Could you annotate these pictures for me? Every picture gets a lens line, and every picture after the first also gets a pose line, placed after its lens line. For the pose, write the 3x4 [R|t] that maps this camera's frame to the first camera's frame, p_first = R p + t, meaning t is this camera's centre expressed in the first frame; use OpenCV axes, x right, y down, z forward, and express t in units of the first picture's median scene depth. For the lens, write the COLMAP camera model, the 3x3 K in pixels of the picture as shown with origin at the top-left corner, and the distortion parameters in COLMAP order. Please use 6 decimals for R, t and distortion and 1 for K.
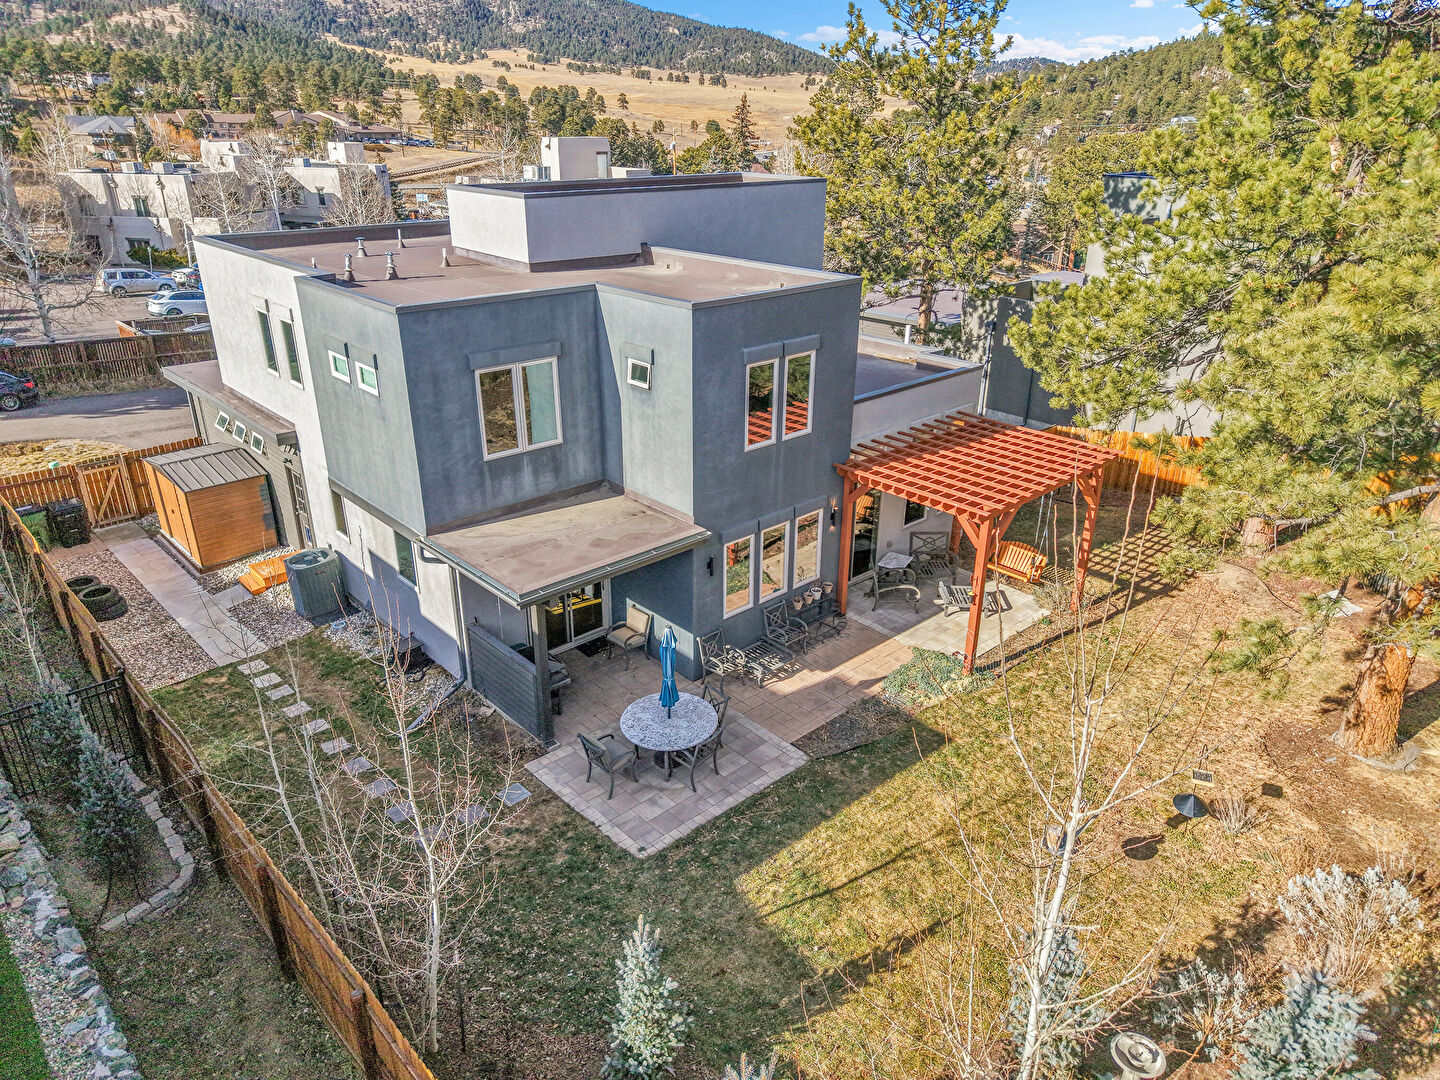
lens RADIAL K [[963.9, 0, 717.1], [0, 963.9, 549.2], [0, 0, 1]] dist [0.019879, -0.016333]
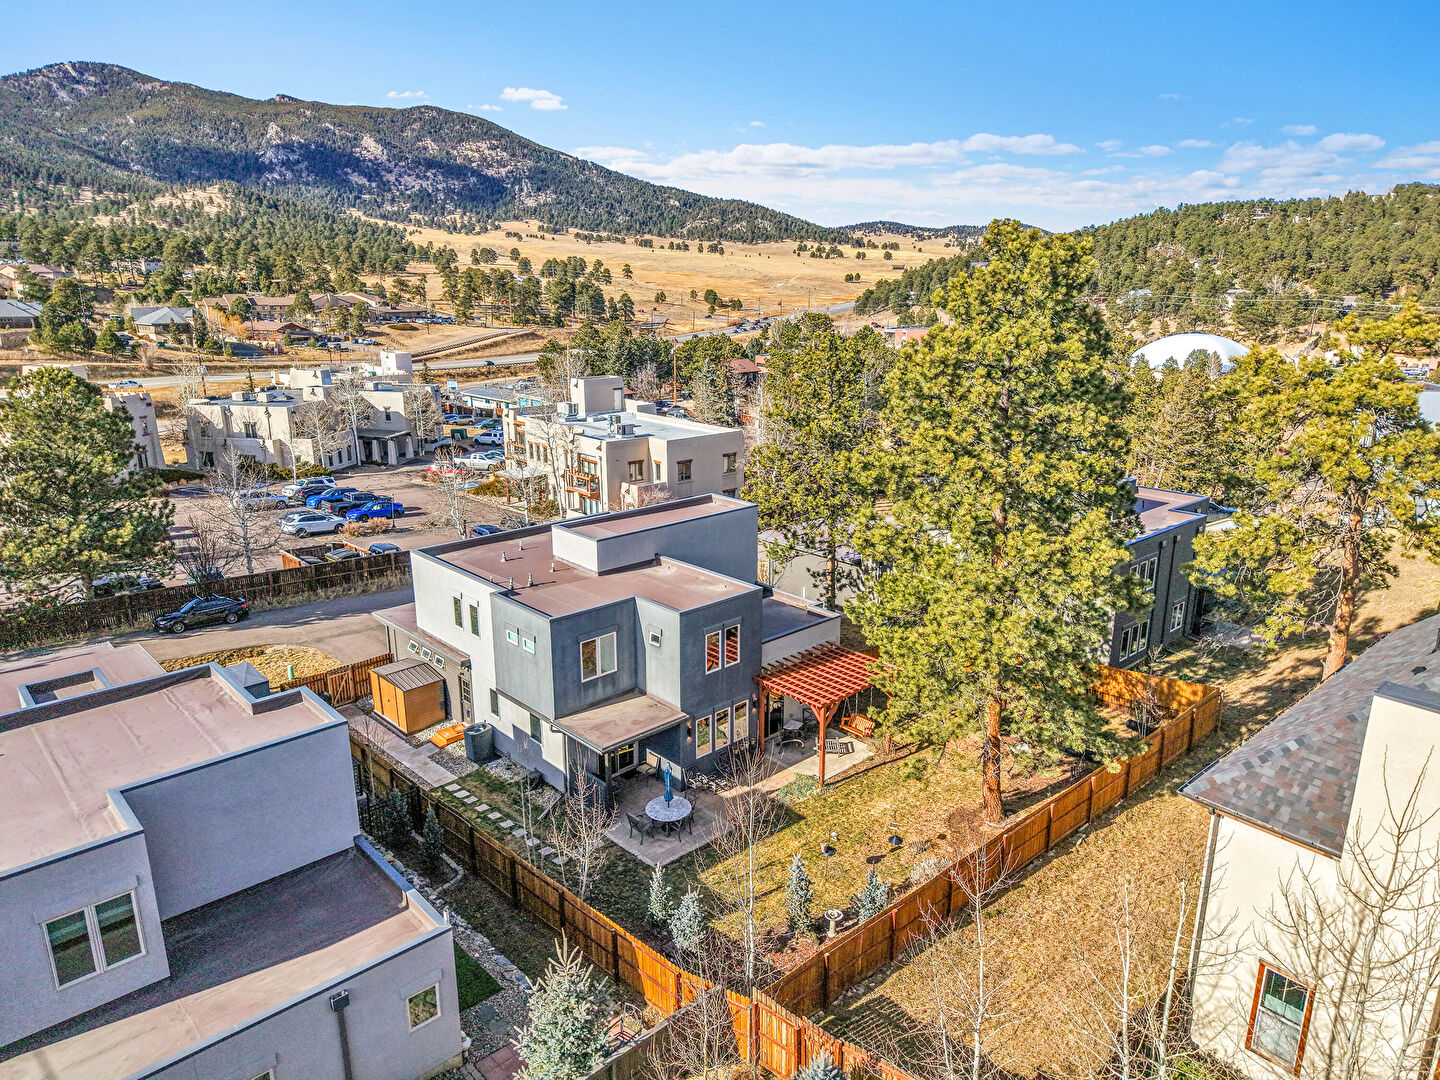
lens RADIAL K [[963.9, 0, 724.2], [0, 963.9, 529.5], [0, 0, 1]] dist [0.019879, -0.016333]
pose [[0.999947, -0.007513, 0.007071, 0.044430], [0.008576, 0.986276, -0.164882, -0.054391], [-0.005735, 0.164934, 0.986288, -0.857017]]
